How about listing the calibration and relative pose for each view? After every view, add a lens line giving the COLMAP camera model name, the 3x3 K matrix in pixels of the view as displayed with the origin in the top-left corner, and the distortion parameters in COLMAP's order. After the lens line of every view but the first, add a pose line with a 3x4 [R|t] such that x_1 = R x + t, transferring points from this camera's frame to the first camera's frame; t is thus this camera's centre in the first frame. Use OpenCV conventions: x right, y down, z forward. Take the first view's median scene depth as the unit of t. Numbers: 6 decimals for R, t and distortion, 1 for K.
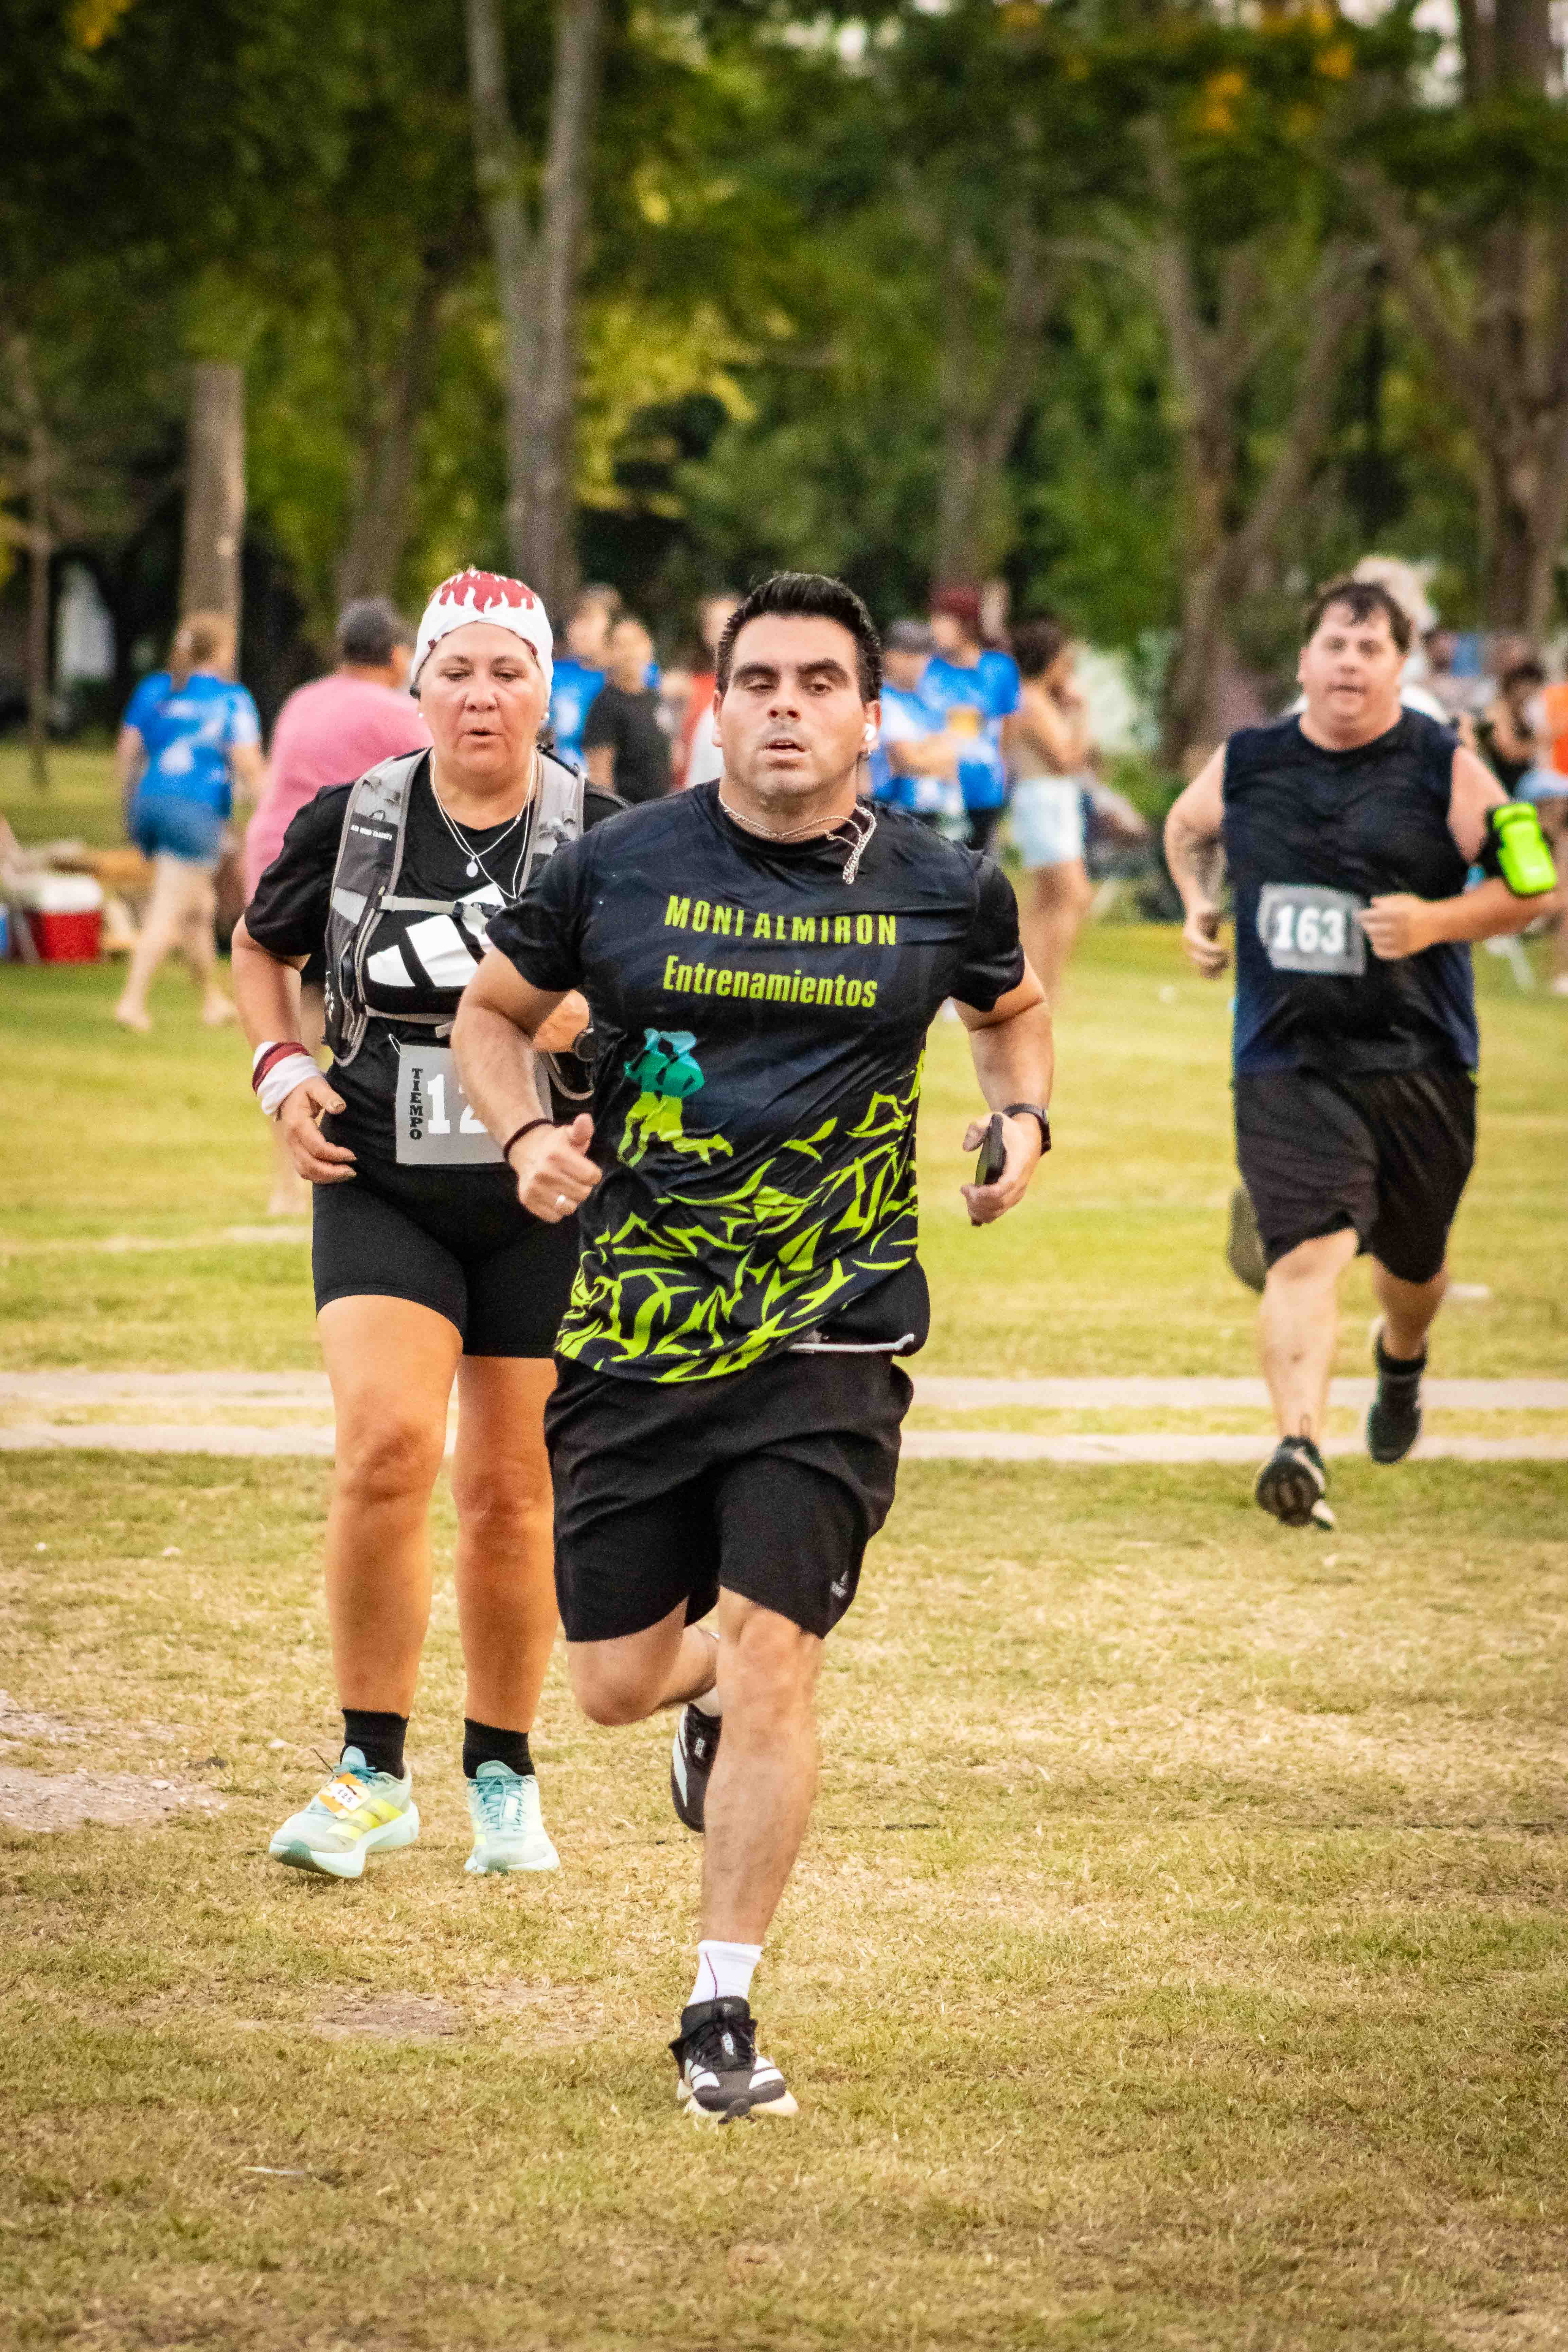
lens RADIAL K [[11713.9, 0, 784.0], [0, 11713.9, 1176.0], [0, 0, 1]] dist [0.426904, 2.775048]
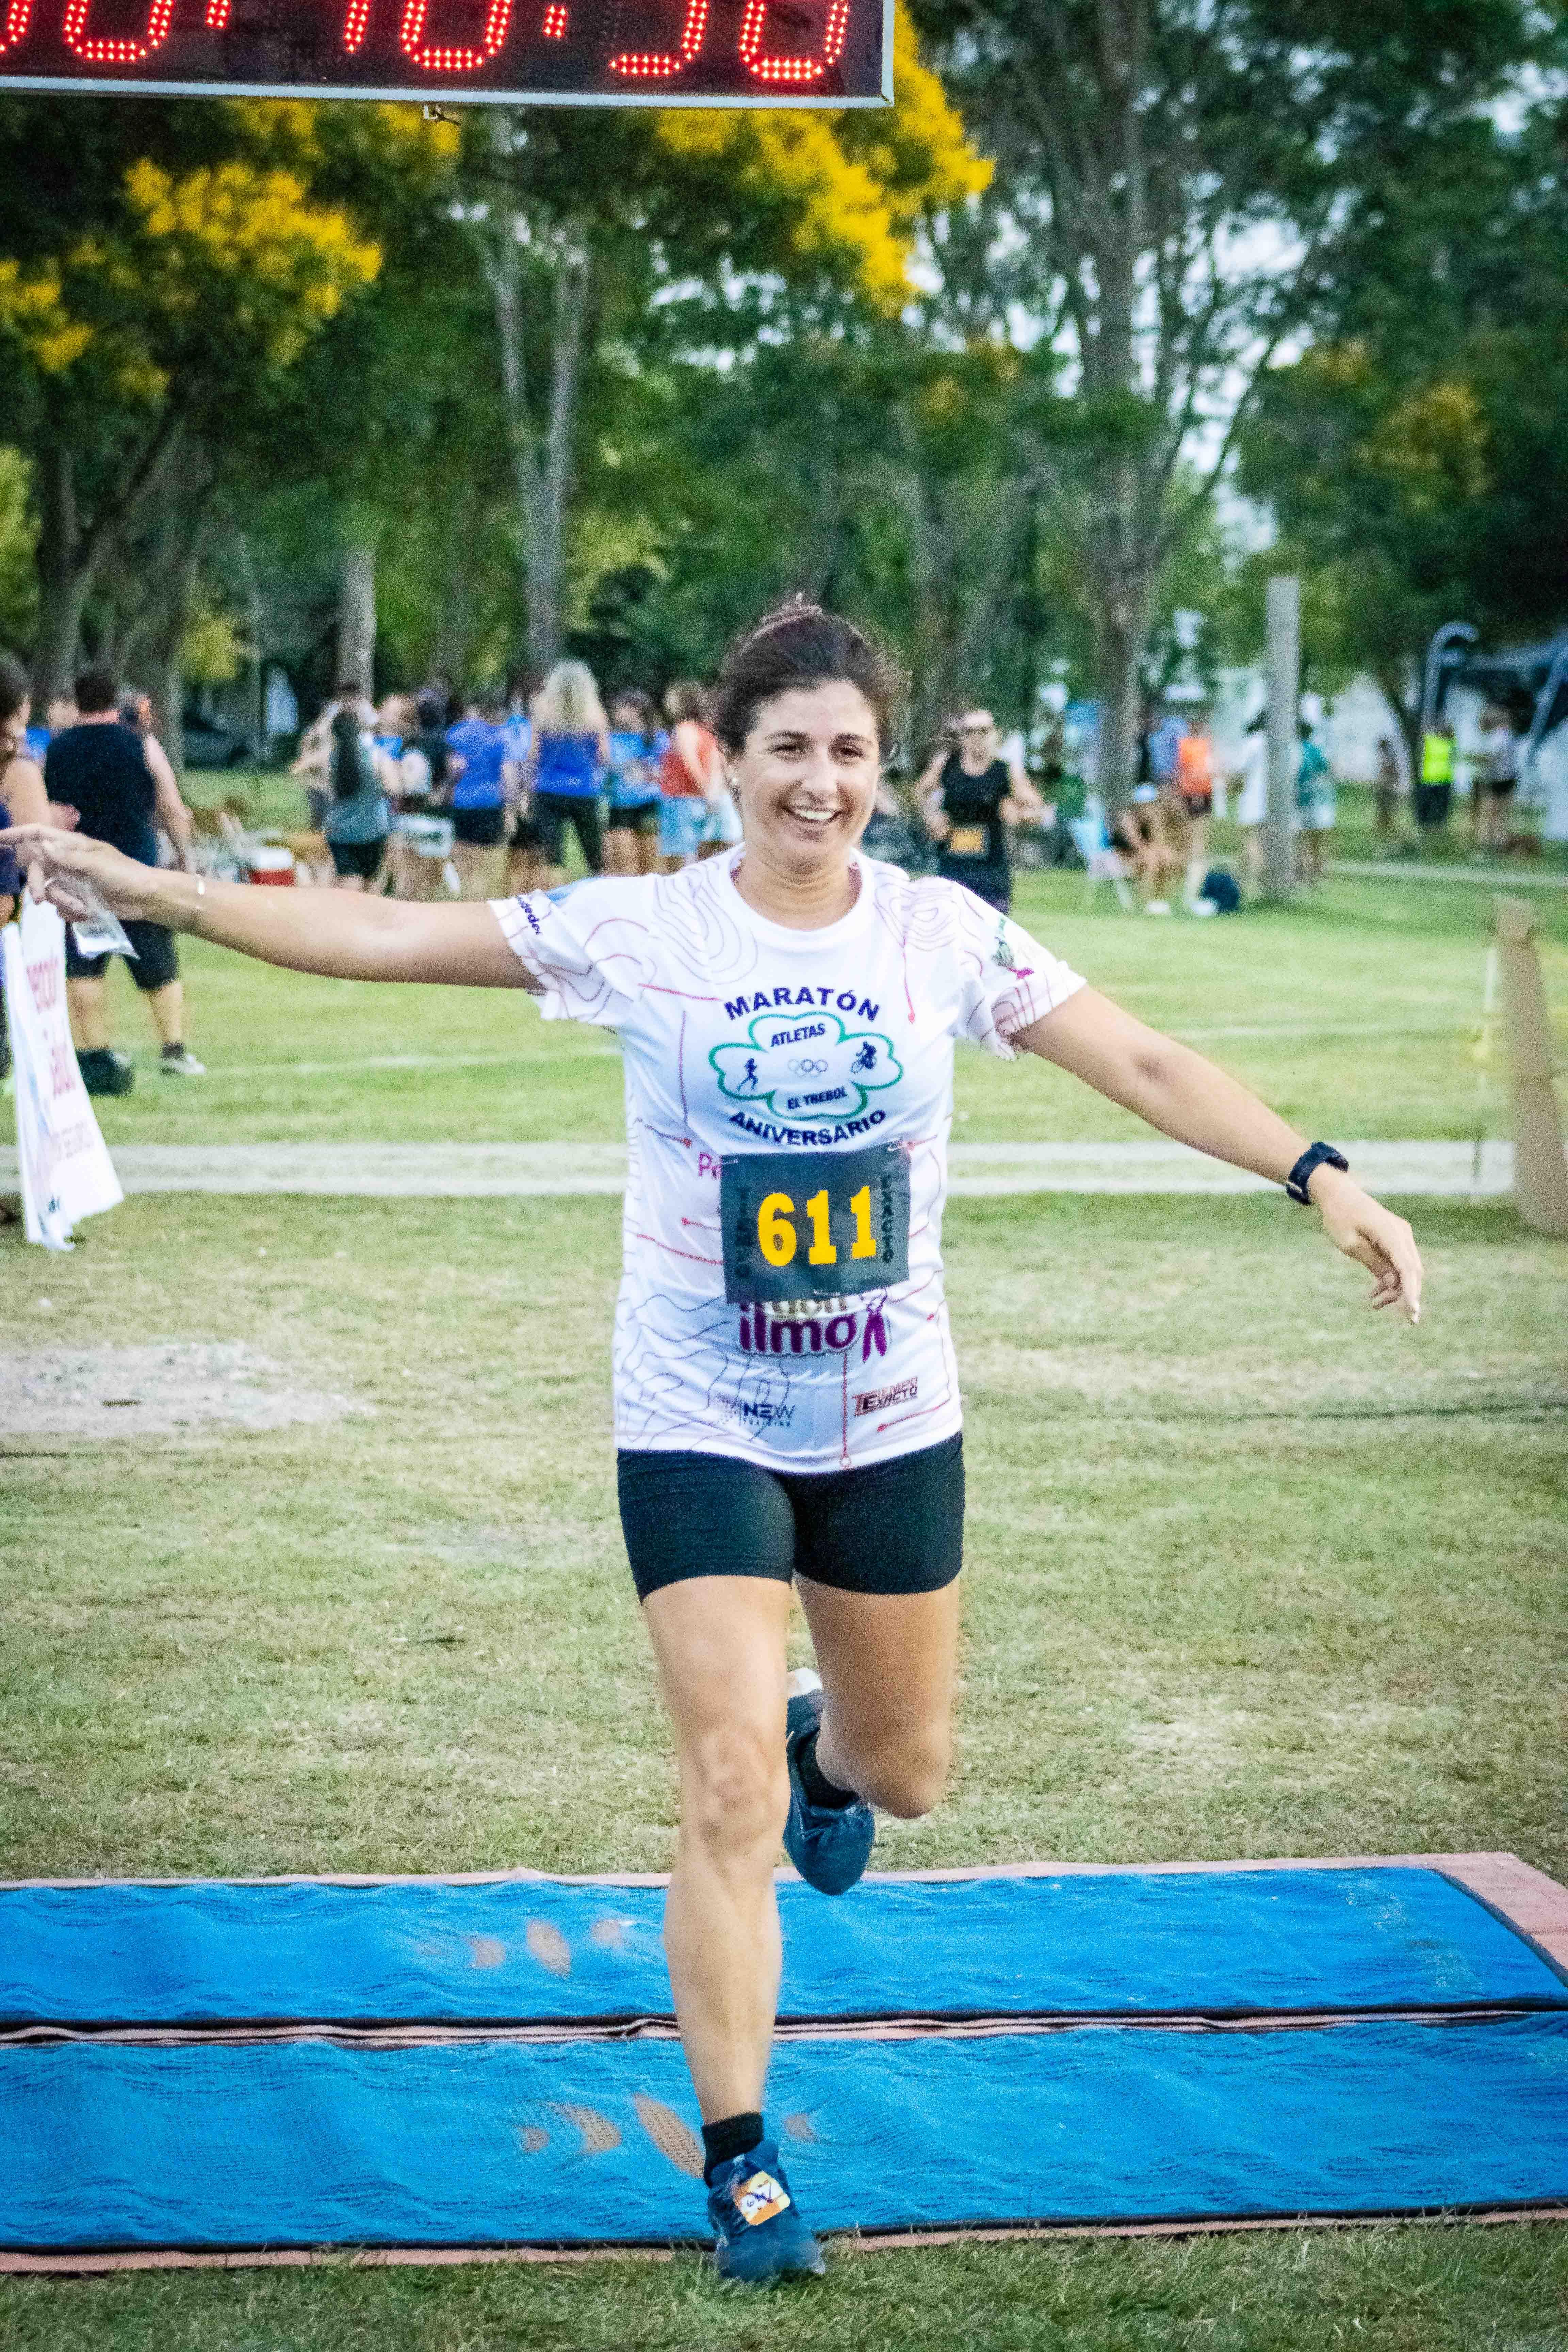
lens RADIAL K [[6804.7, 0, 784.0], [0, 6804.7, 1176.0], [0, 0, 1]] dist [-0.188772, 0.999671]
pose [[0.999880, -0.006681, 0.013976, -0.003539], [0.006356, 0.999712, 0.023139, -0.001680], [-0.014126, -0.023047, 0.999635, 0.044547]]
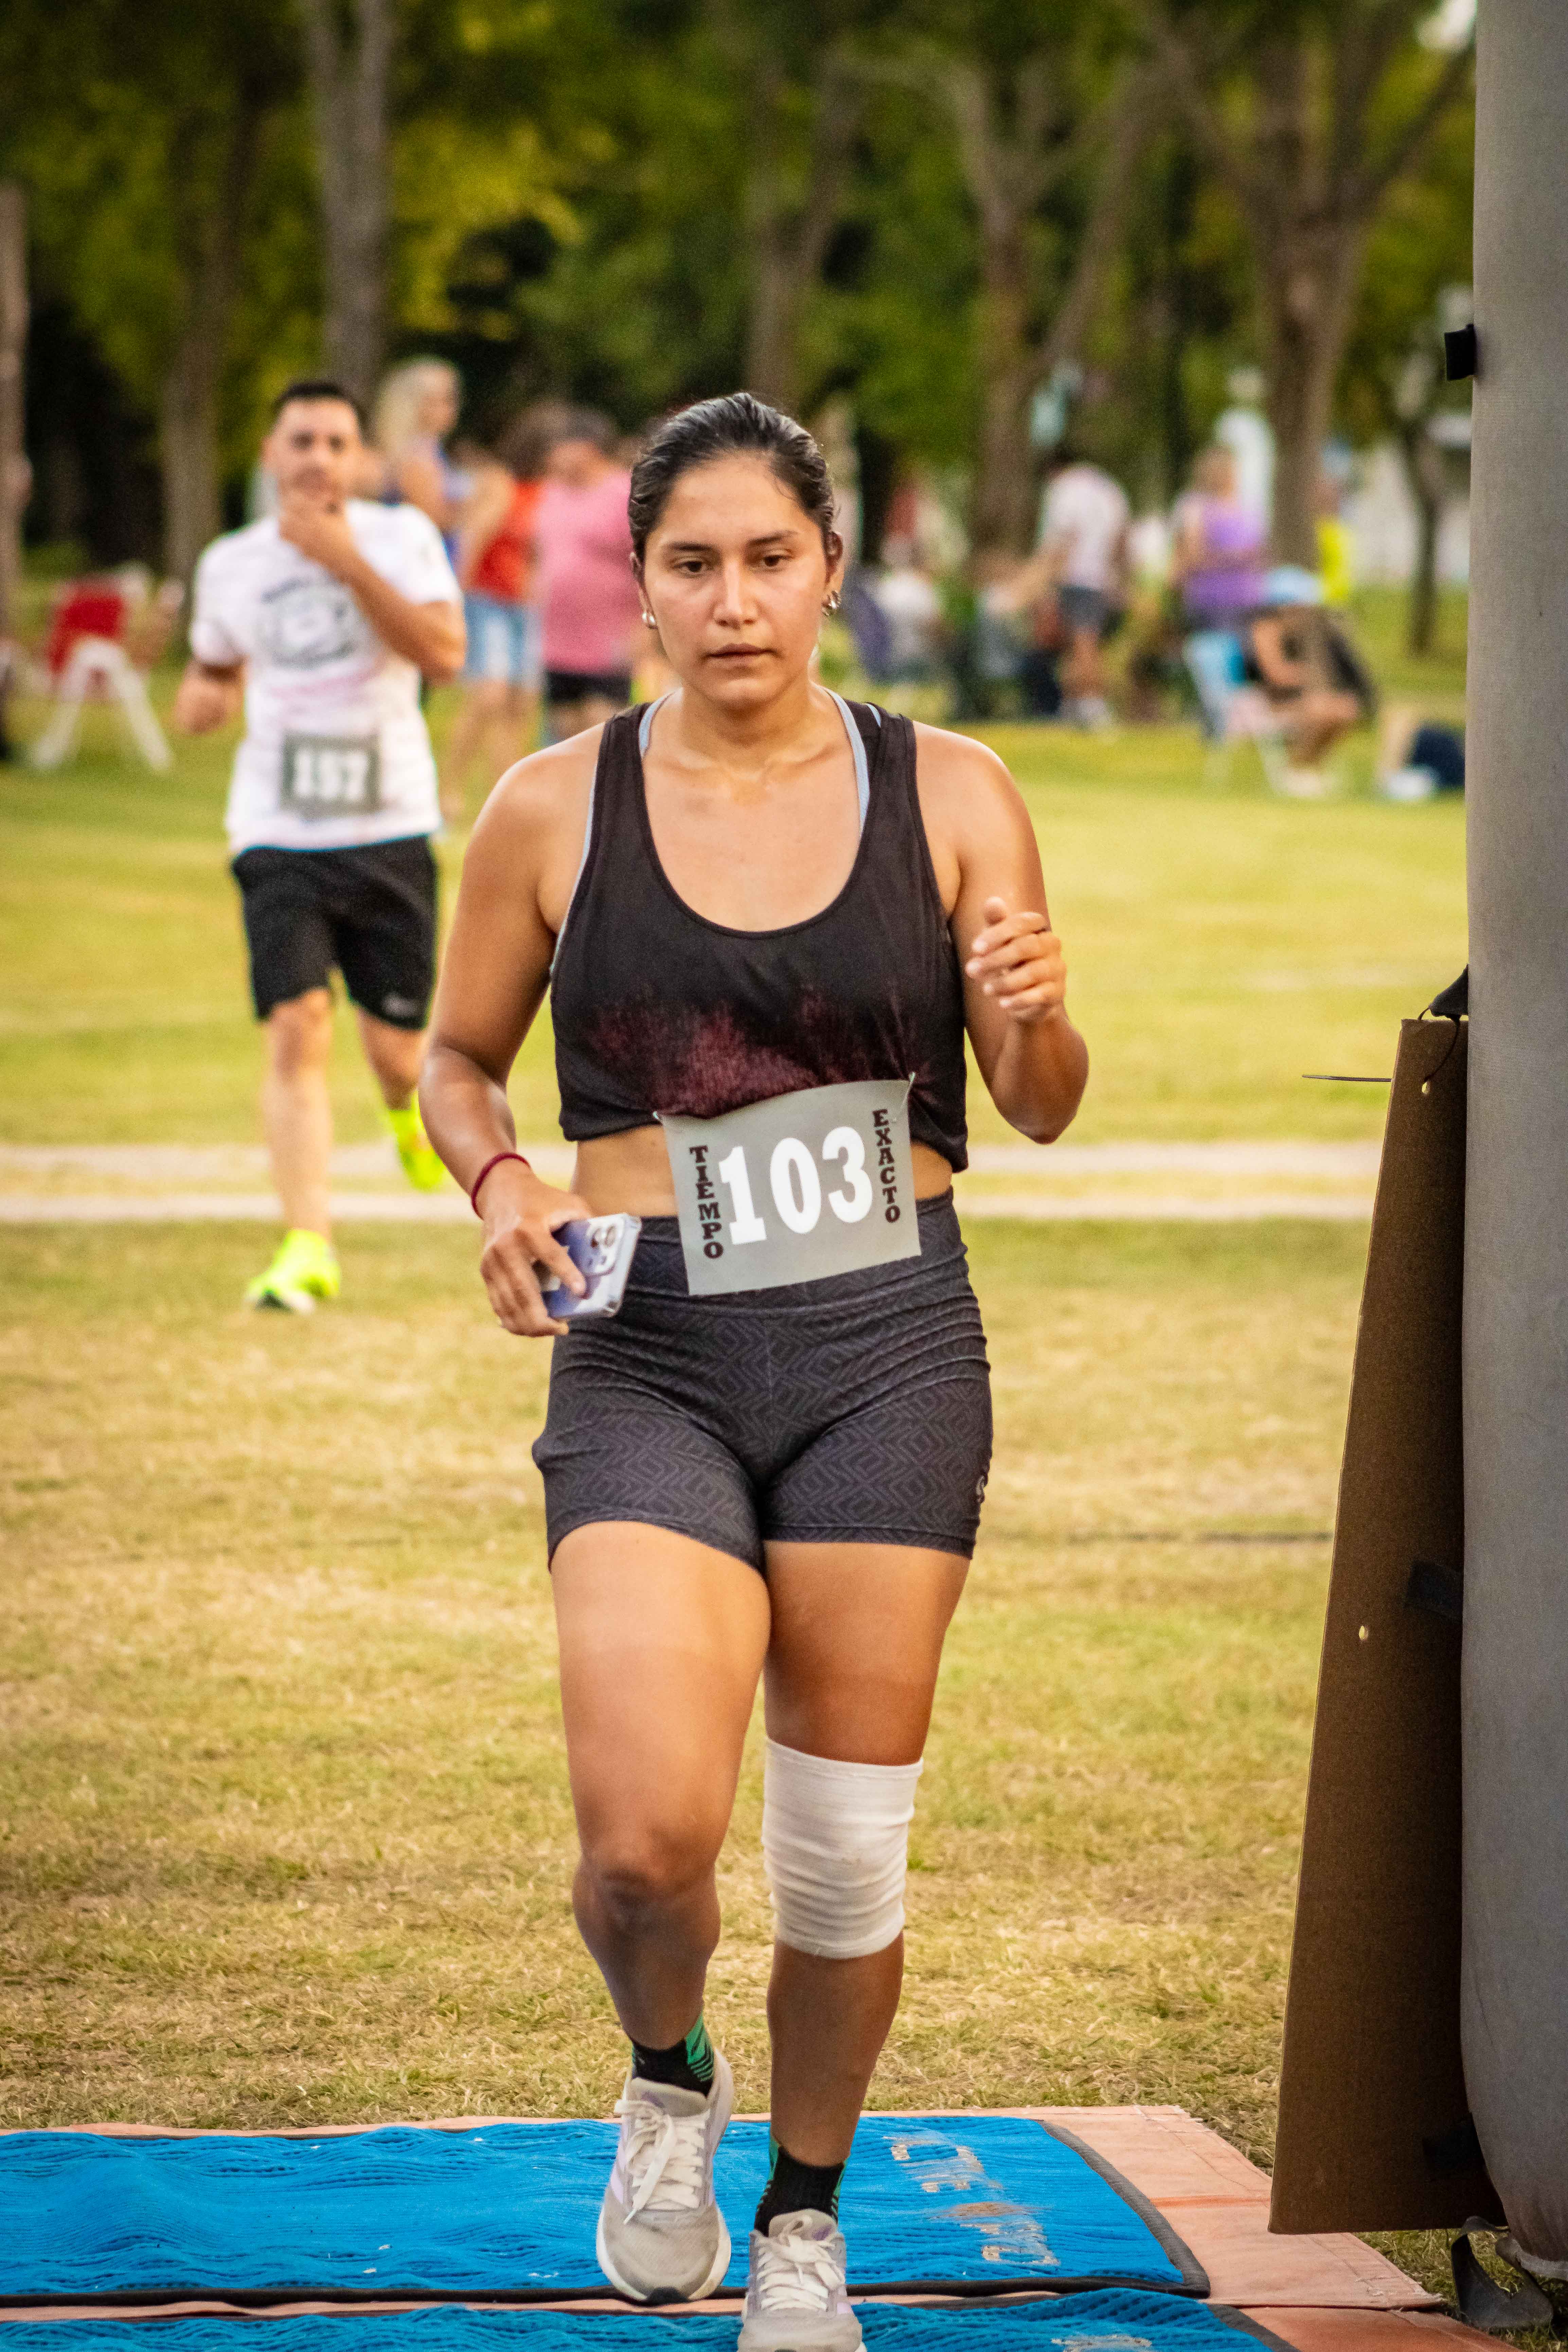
lens RADIAL K [[11570.7, 0, 784.0], [0, 11570.7, 1176.0], [0, 0, 1]] dist [0.395054, -8.412815]
pose [[0.999921, -0.007616, 0.010032, 0.042697], [0.007454, 0.999843, 0.016097, 0.005916], [-0.010153, -0.016021, 0.999820, -0.064048]]
